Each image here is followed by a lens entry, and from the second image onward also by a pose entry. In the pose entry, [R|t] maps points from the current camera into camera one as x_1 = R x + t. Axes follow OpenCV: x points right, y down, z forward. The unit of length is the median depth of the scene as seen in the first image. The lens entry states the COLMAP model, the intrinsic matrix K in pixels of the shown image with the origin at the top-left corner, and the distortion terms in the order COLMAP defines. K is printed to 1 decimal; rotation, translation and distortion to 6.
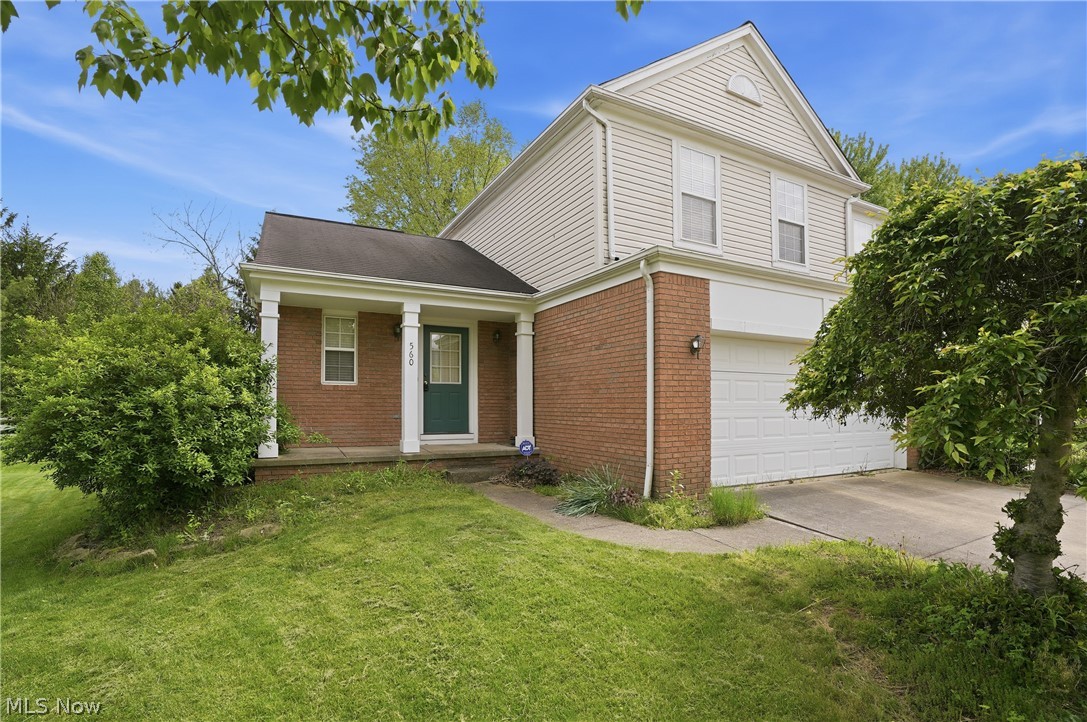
lens RADIAL K [[499.2, 0, 546.6], [0, 499.2, 368.2], [0, 0, 1]] dist [-0.040596, 0.000560]
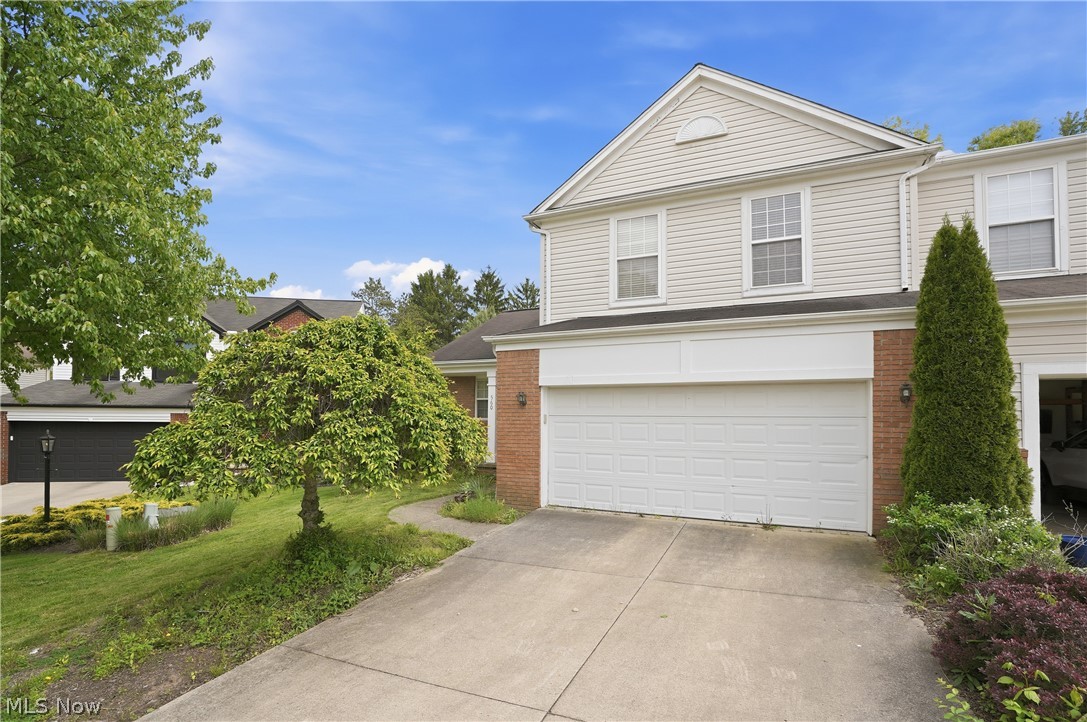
lens RADIAL K [[499.2, 0, 547.2], [0, 499.2, 360.8], [0, 0, 1]] dist [-0.040596, 0.000560]
pose [[0.618337, -0.084190, -0.781391, 1.009415], [0.047204, 0.996429, -0.070005, -0.035796], [0.784494, 0.006402, 0.620103, 0.121490]]
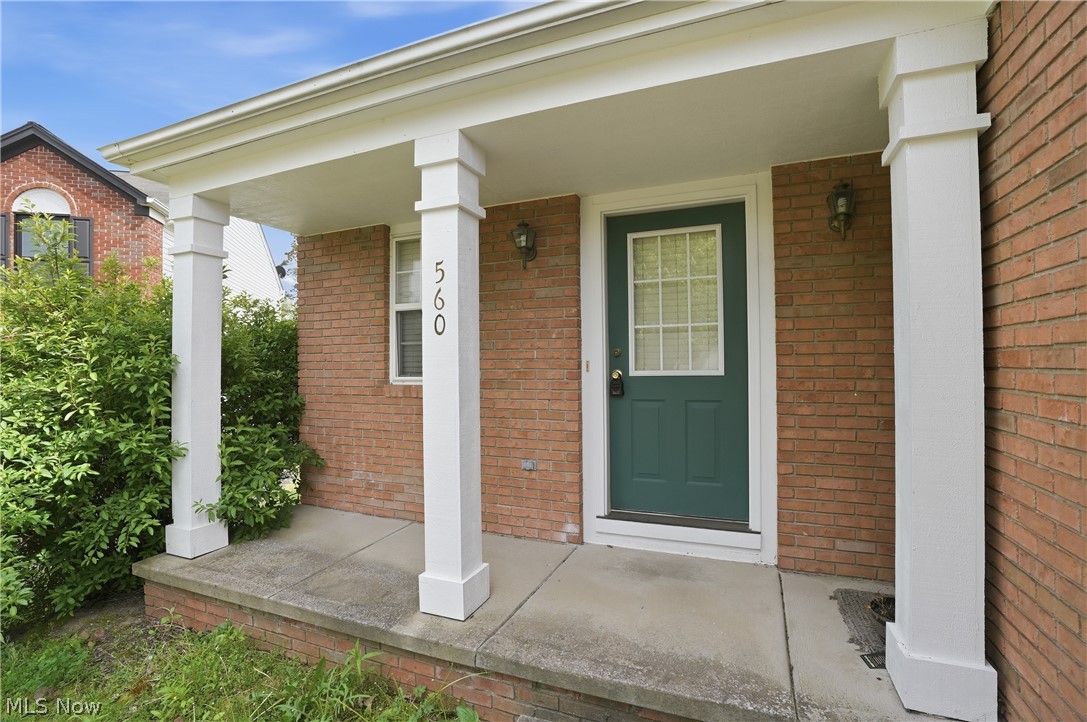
lens RADIAL K [[499.2, 0, 542.6], [0, 499.2, 357.9], [0, 0, 1]] dist [-0.040596, 0.000560]
pose [[0.642053, -0.019387, -0.766415, 0.003816], [0.065473, 0.997415, 0.029619, 0.003046], [0.763859, -0.069197, 0.641662, 0.763467]]
